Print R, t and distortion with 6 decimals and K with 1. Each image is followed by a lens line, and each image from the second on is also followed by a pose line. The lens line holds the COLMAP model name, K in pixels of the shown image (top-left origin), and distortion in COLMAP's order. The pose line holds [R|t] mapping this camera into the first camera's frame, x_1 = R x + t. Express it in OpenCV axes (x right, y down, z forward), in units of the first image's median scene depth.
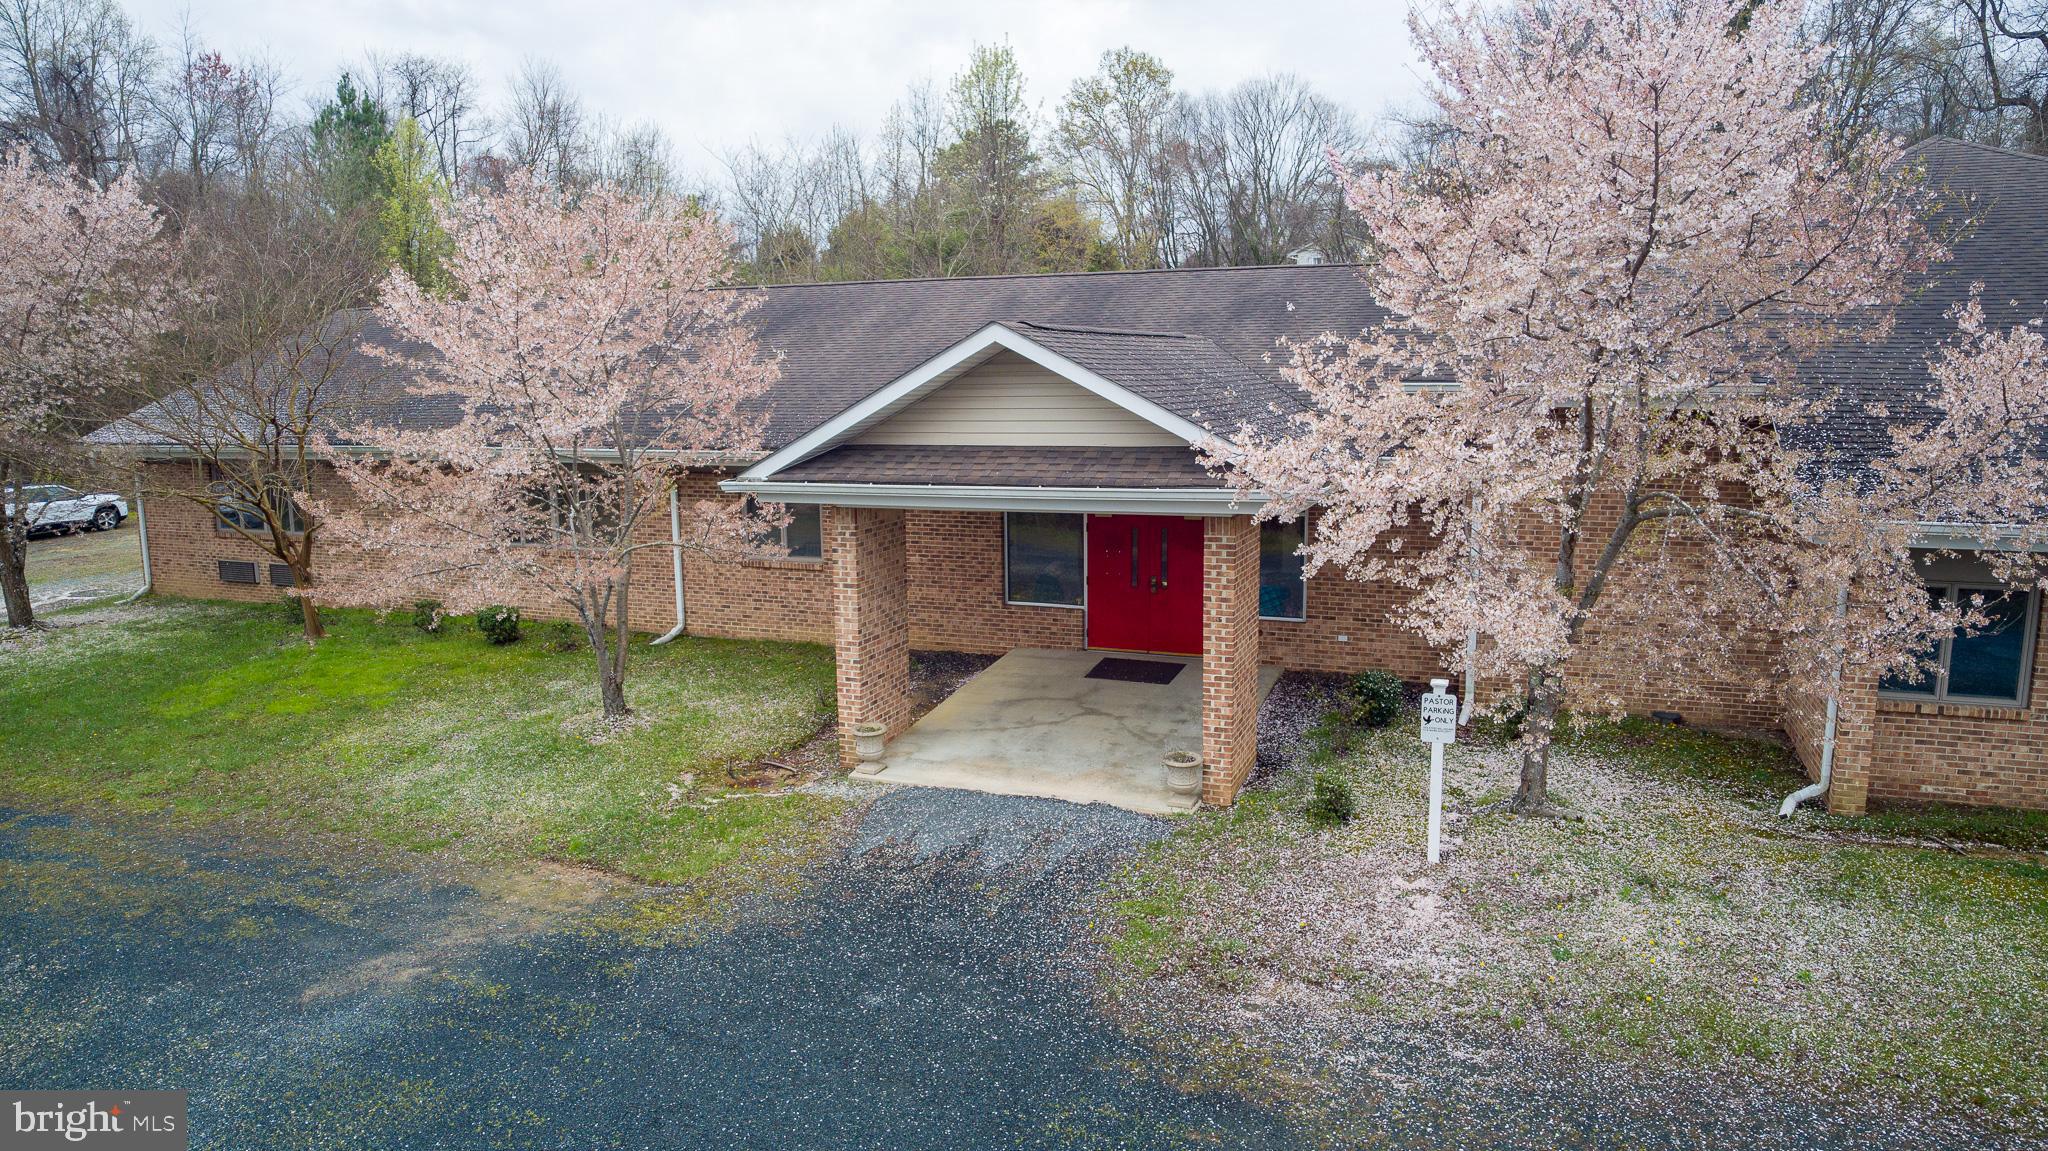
lens RADIAL K [[1300.4, 0, 1023.4], [0, 1300.4, 573.2], [0, 0, 1]] dist [-0.093820, 0.012779]
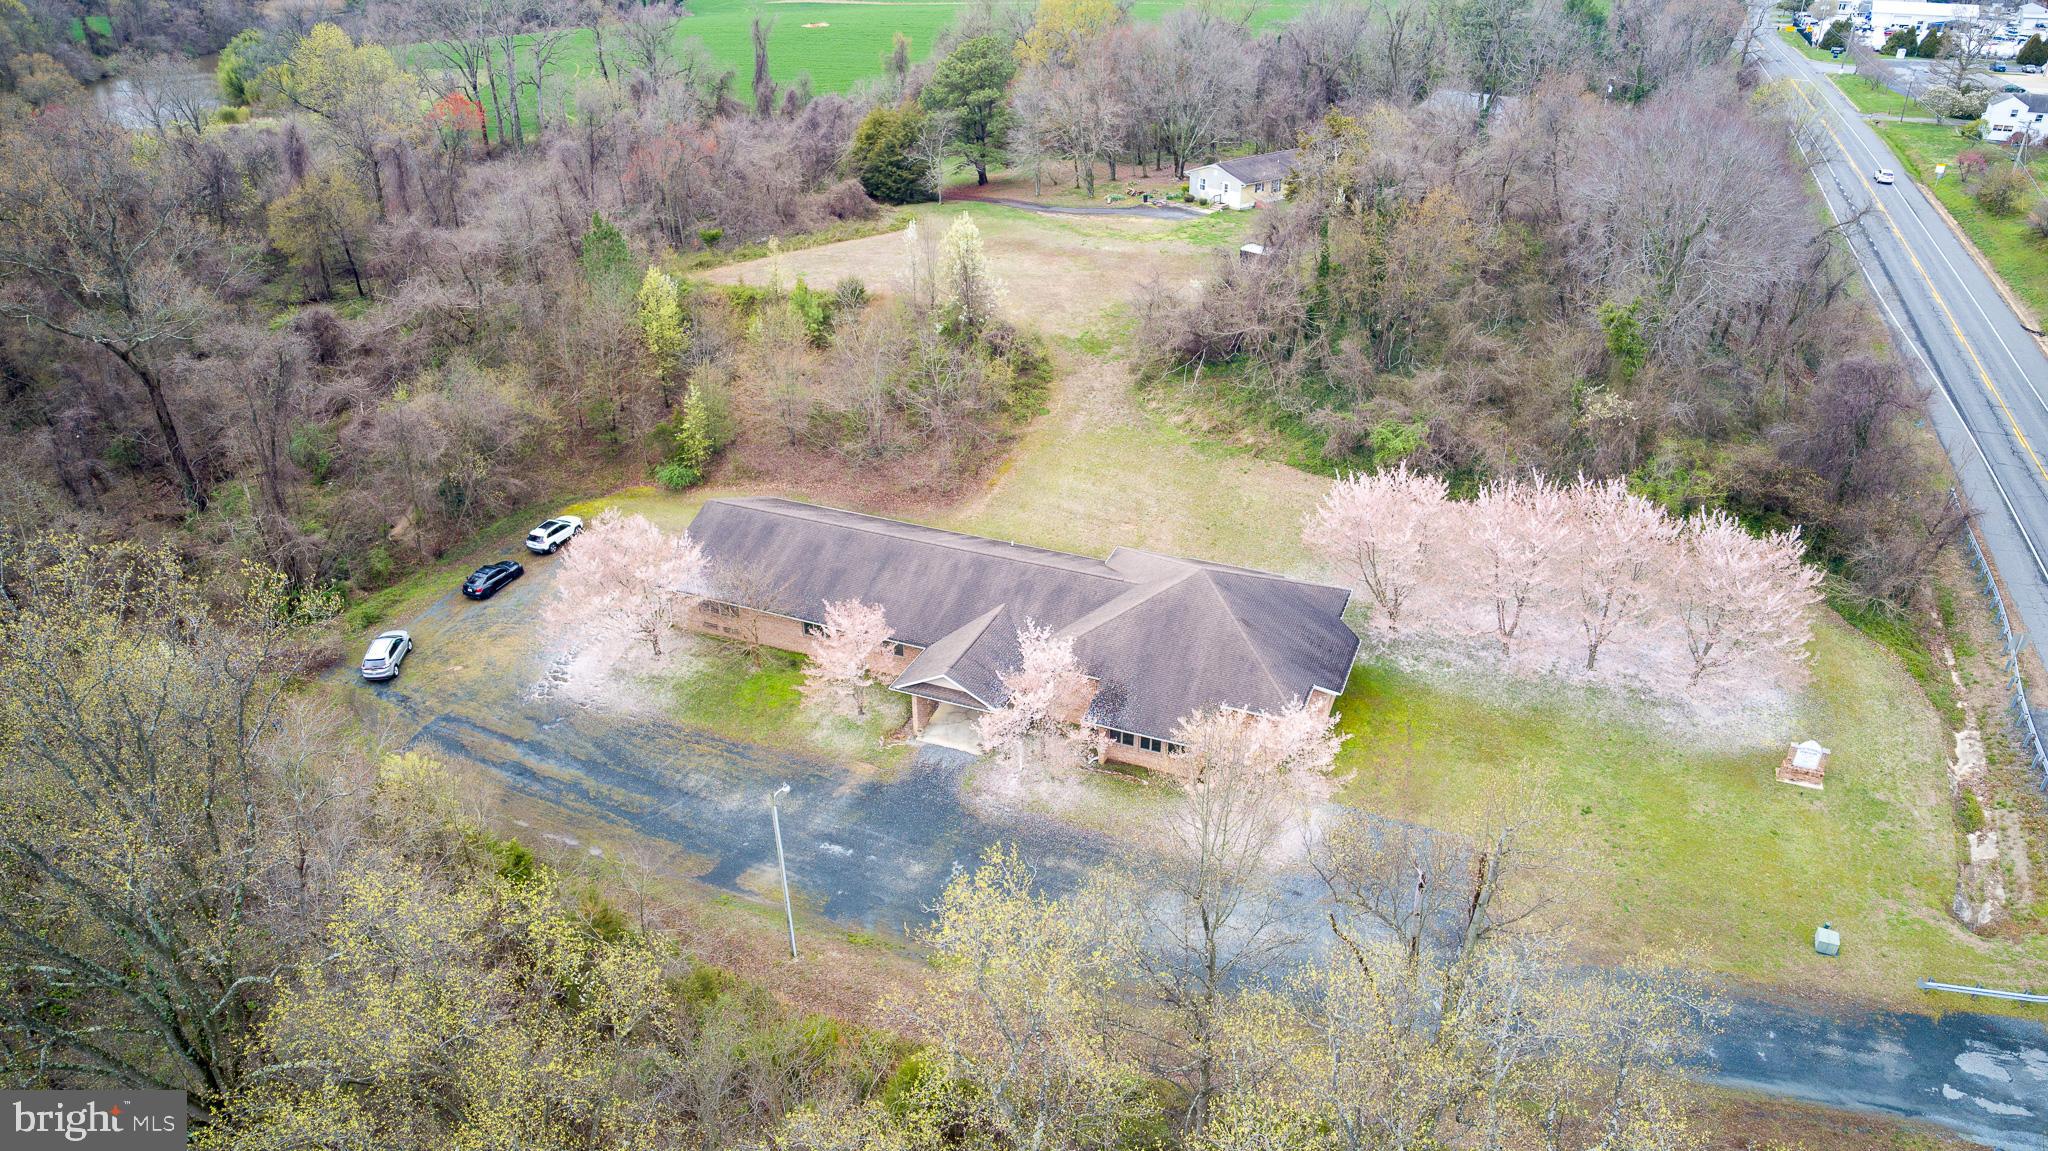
lens RADIAL K [[1300.4, 0, 1030.0], [0, 1300.4, 566.1], [0, 0, 1]] dist [-0.093820, 0.012779]
pose [[0.999883, 0.015067, -0.002535, 0.351374], [-0.013401, 0.944545, 0.328109, -2.443614], [0.007338, -0.328037, 0.944636, -4.013158]]
